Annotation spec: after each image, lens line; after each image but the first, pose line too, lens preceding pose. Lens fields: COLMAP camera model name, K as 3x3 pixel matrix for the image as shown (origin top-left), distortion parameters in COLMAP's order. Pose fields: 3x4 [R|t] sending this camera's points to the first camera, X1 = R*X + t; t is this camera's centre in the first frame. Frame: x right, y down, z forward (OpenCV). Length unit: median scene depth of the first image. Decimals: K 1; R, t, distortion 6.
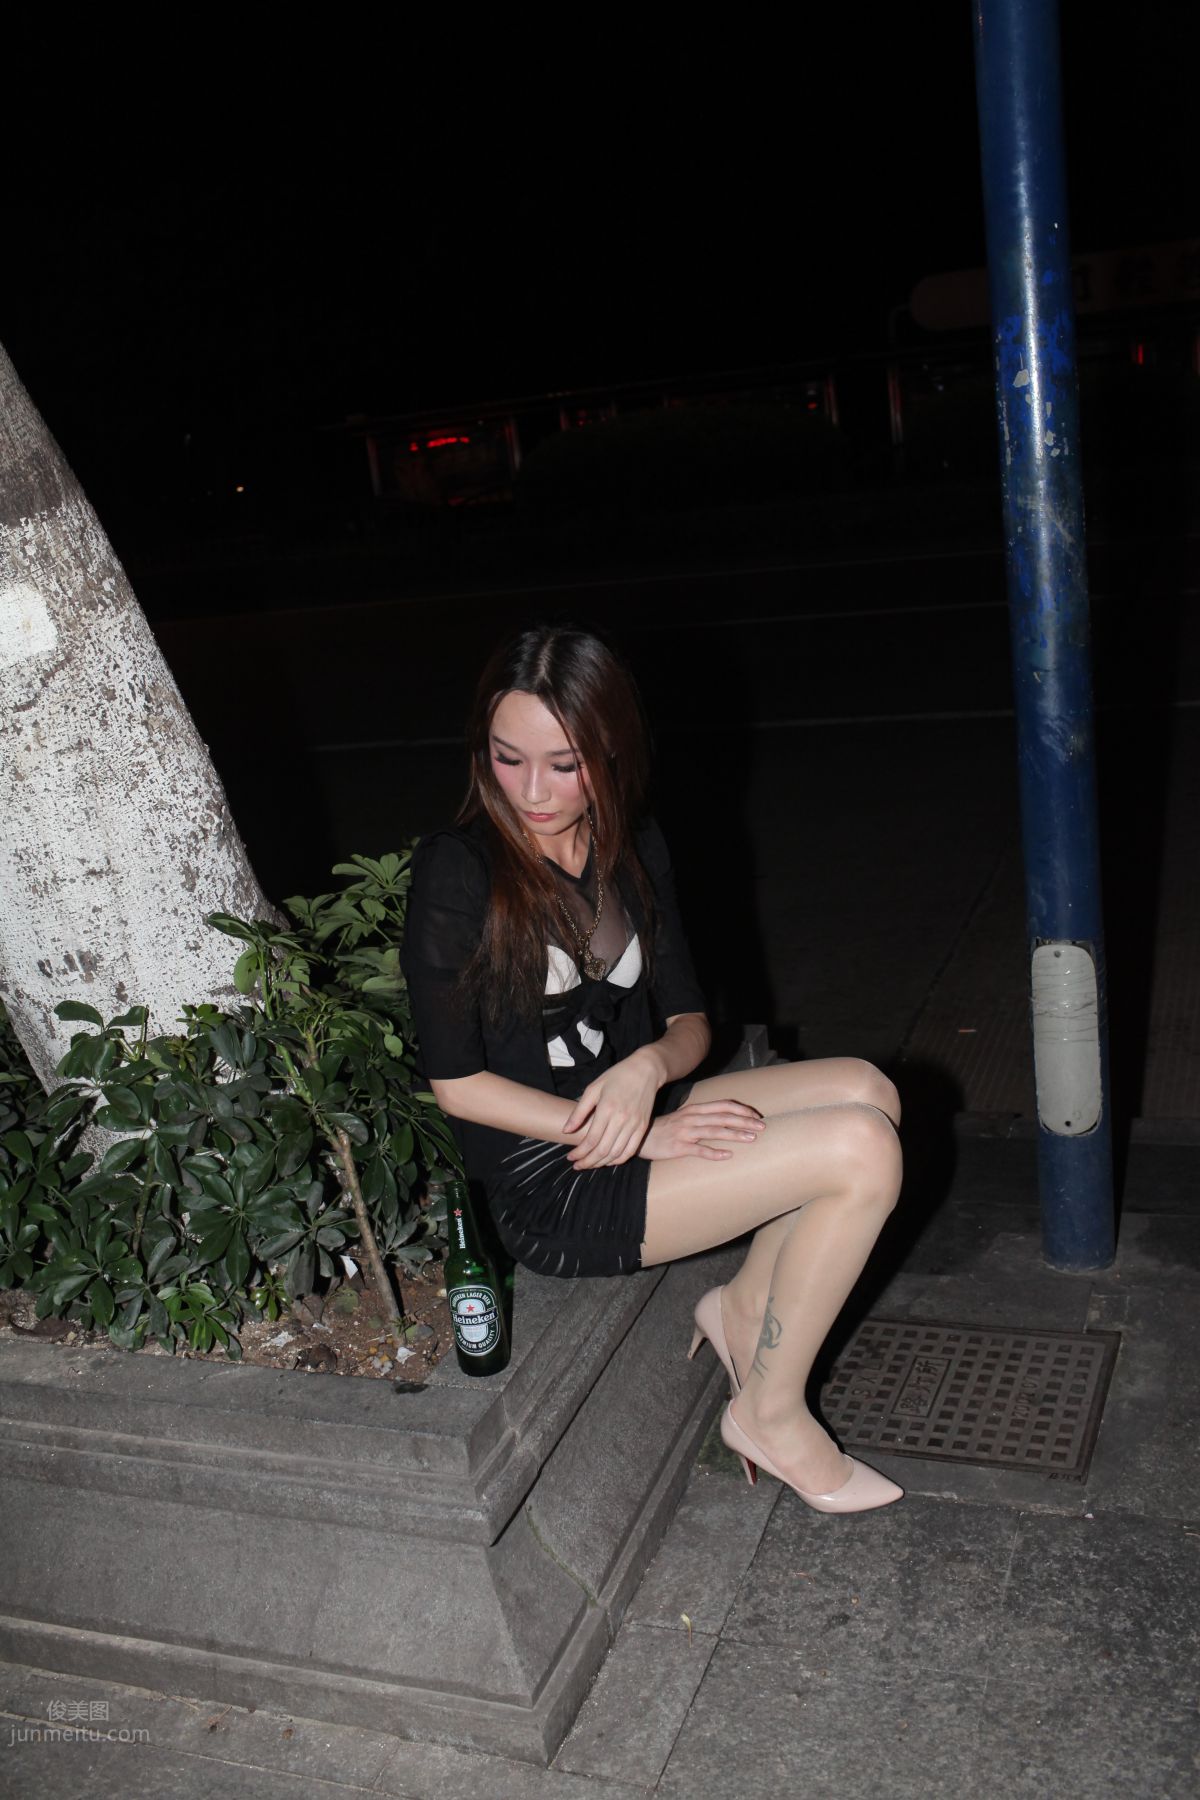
lens RADIAL K [[1736.8, 0, 589.4], [0, 1736.8, 897.0], [0, 0, 1]] dist [-0.104371, 0.148582]
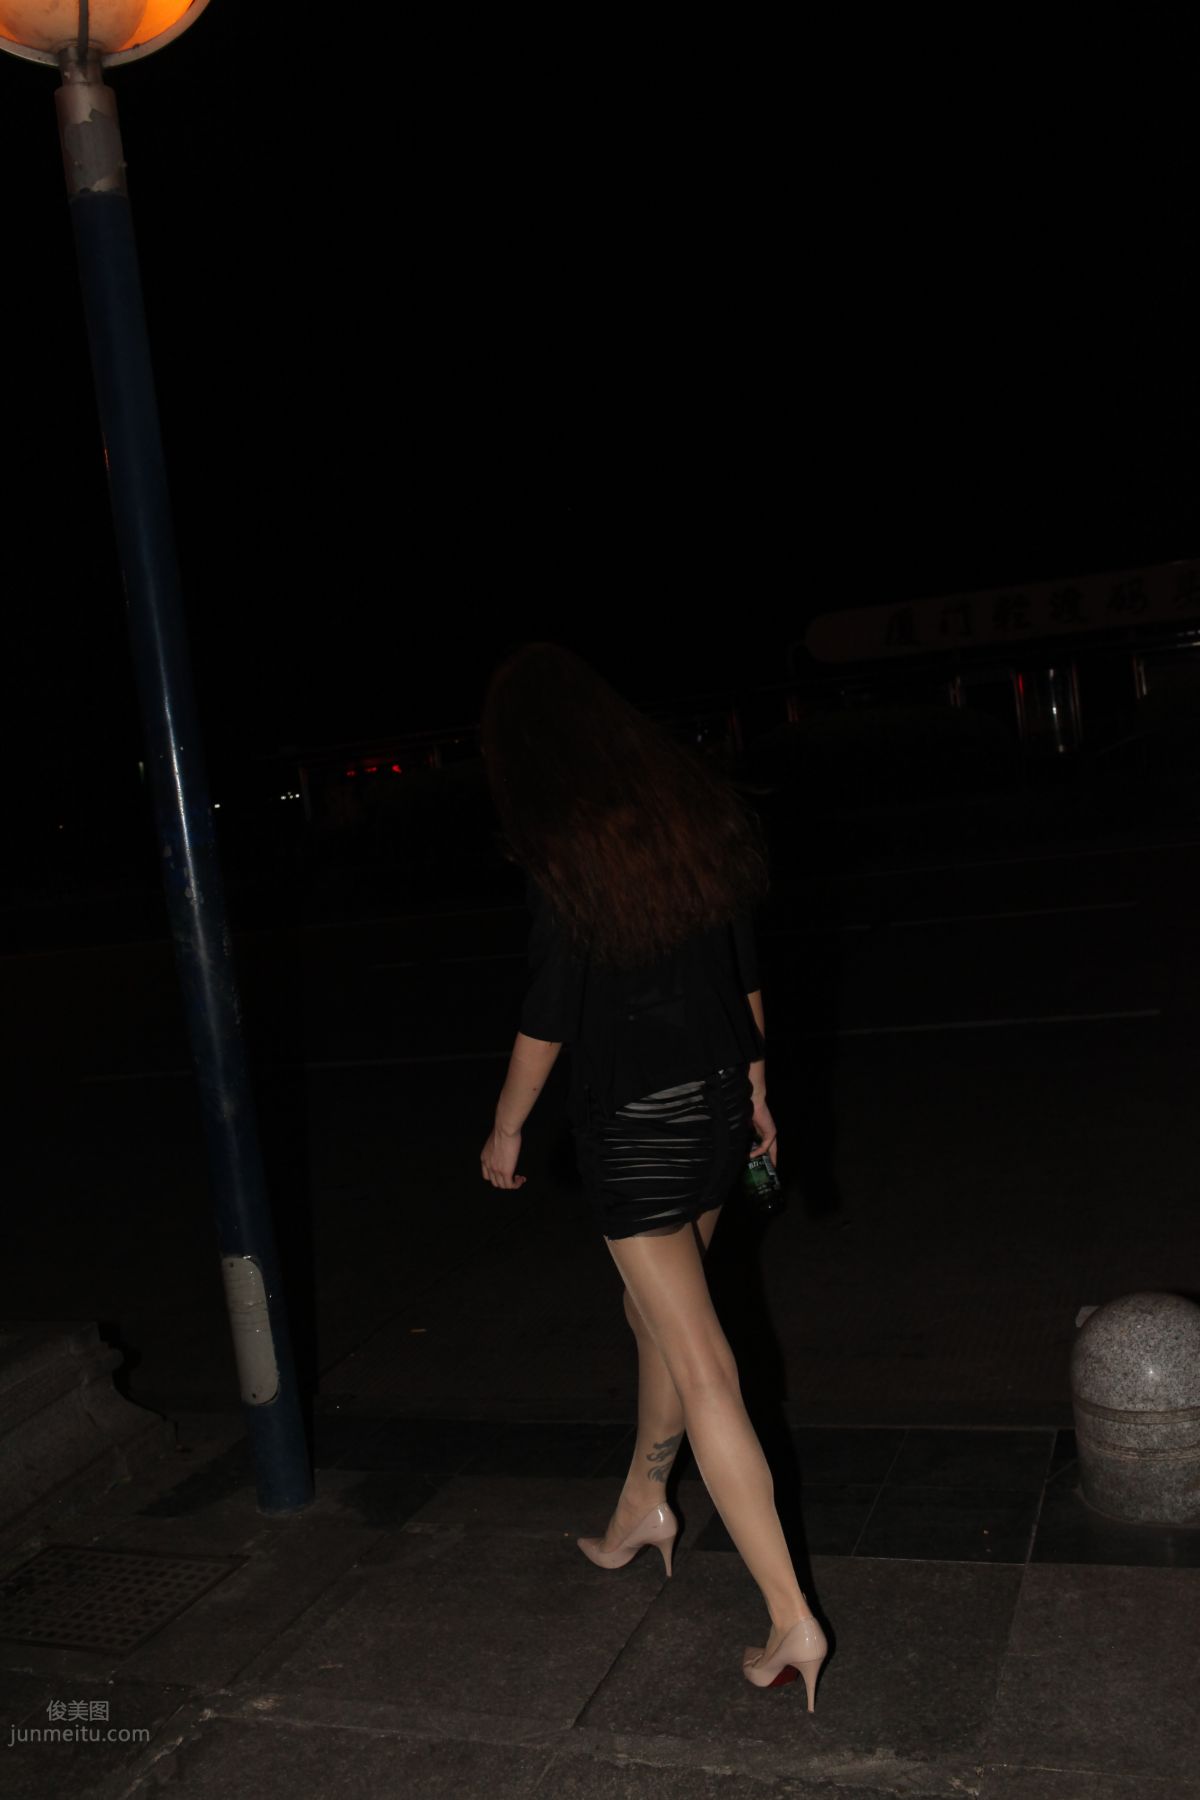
lens RADIAL K [[1718.7, 0, 603.3], [0, 1718.7, 903.2], [0, 0, 1]] dist [-0.047504, 0.003805]
pose [[0.999866, -0.009981, 0.012965, 0.662881], [0.012053, 0.985180, -0.171100, -0.015460], [-0.011065, 0.171234, 0.985168, -0.439143]]
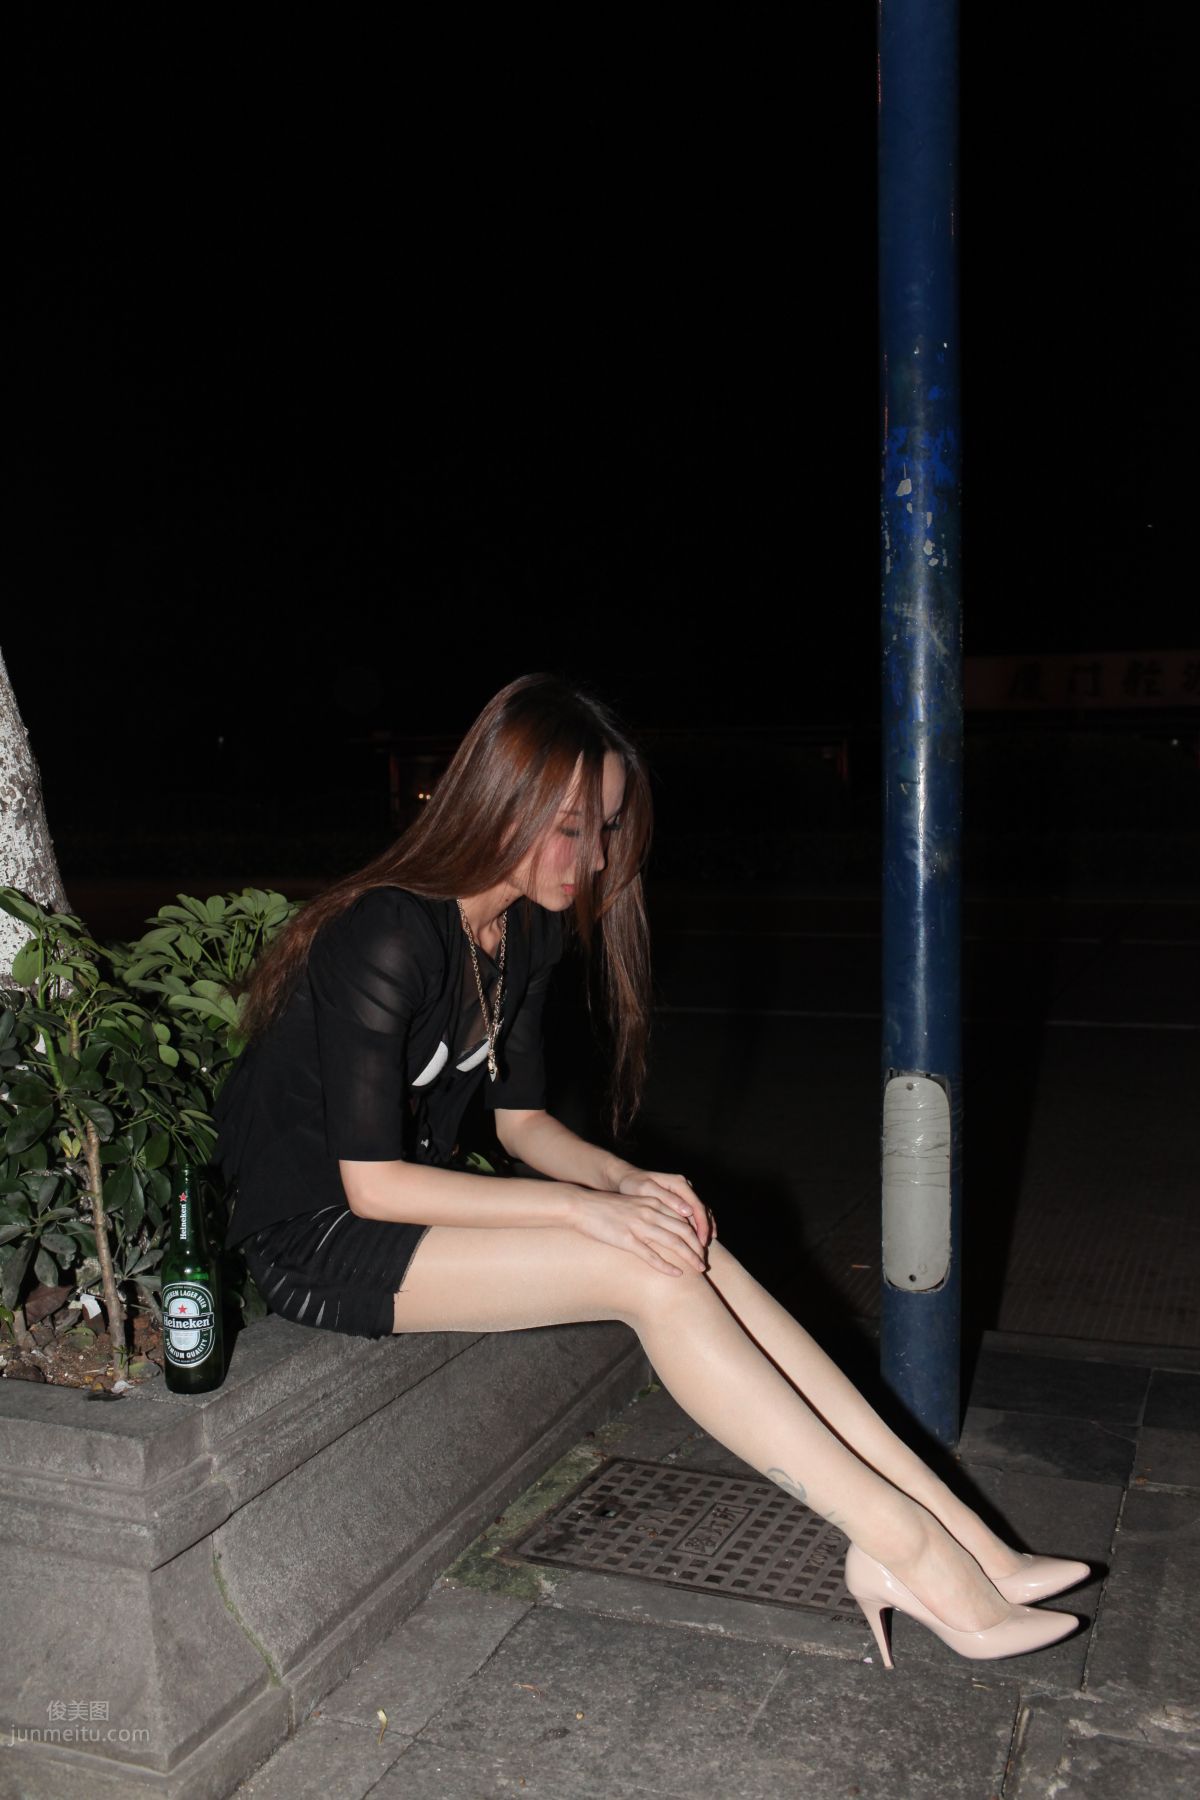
lens RADIAL K [[1735.3, 0, 590.0], [0, 1735.3, 895.8], [0, 0, 1]] dist [-0.101818, 0.142865]
pose [[0.994318, 0.106039, -0.009355, 0.116157], [-0.105749, 0.973866, -0.201003, 0.169533], [-0.012203, 0.200850, 0.979546, 0.071265]]
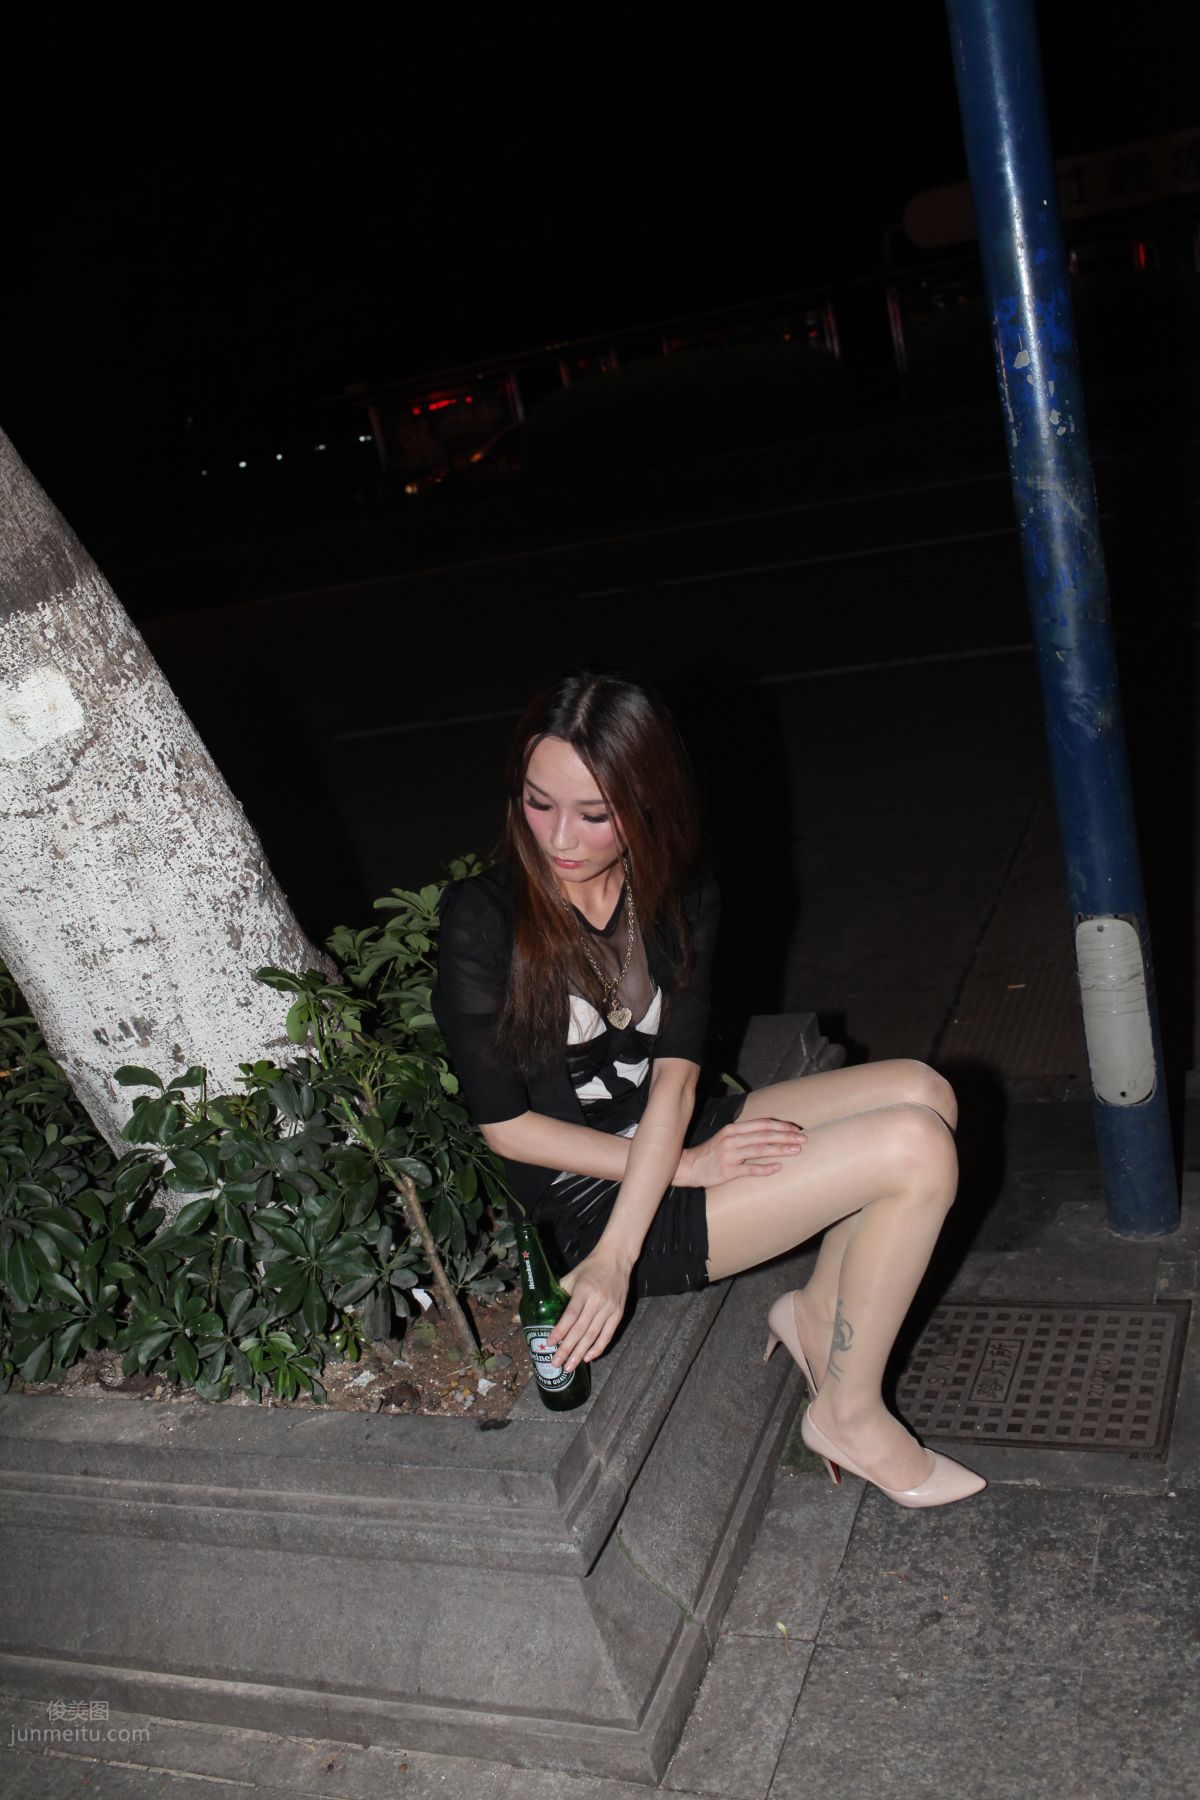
lens RADIAL K [[1736.8, 0, 589.4], [0, 1736.8, 897.0], [0, 0, 1]] dist [-0.104371, 0.148582]
pose [[0.996404, -0.080916, -0.025131, 0.002896], [0.081640, 0.996232, 0.029271, -0.047010], [0.022668, -0.031217, 0.999256, -0.006587]]
